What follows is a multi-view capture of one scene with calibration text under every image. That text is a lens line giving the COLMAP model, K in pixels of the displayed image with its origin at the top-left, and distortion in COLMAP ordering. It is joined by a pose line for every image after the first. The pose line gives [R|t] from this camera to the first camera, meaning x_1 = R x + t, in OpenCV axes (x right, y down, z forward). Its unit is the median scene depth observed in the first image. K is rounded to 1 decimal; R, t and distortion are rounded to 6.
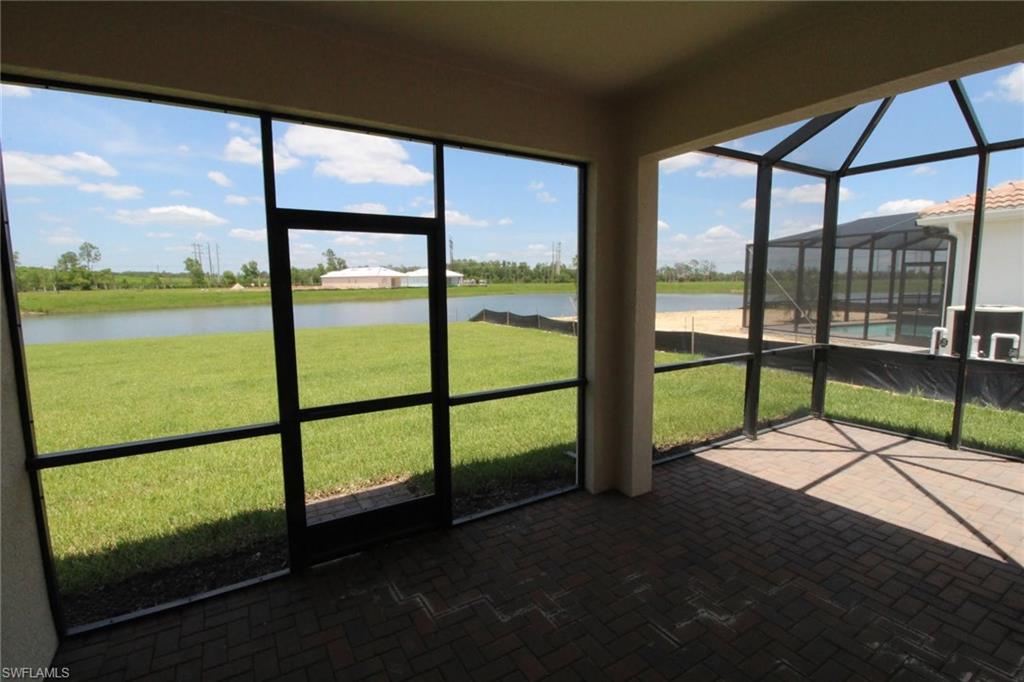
lens RADIAL K [[470.9, 0, 498.3], [0, 470.9, 335.3], [0, 0, 1]] dist [0.000289, -0.011410]
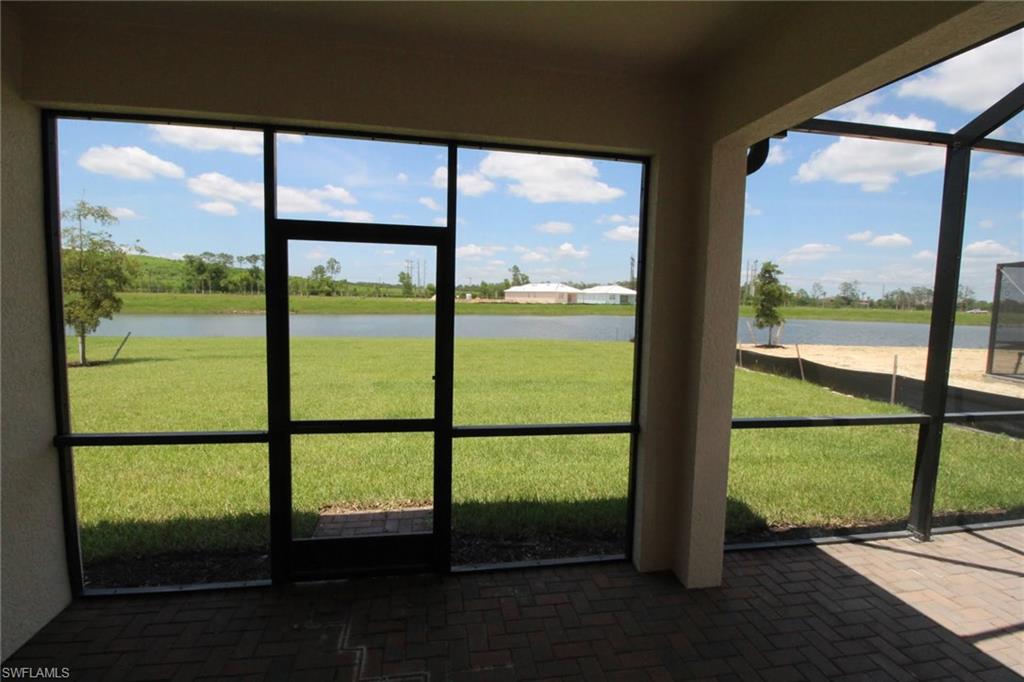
lens RADIAL K [[470.9, 0, 498.3], [0, 470.9, 335.3], [0, 0, 1]] dist [0.000289, -0.011410]
pose [[0.933397, 0.062257, -0.353403, 0.234309], [-0.074165, 0.997041, -0.020239, -0.024648], [0.351097, 0.045101, 0.935252, 0.160257]]
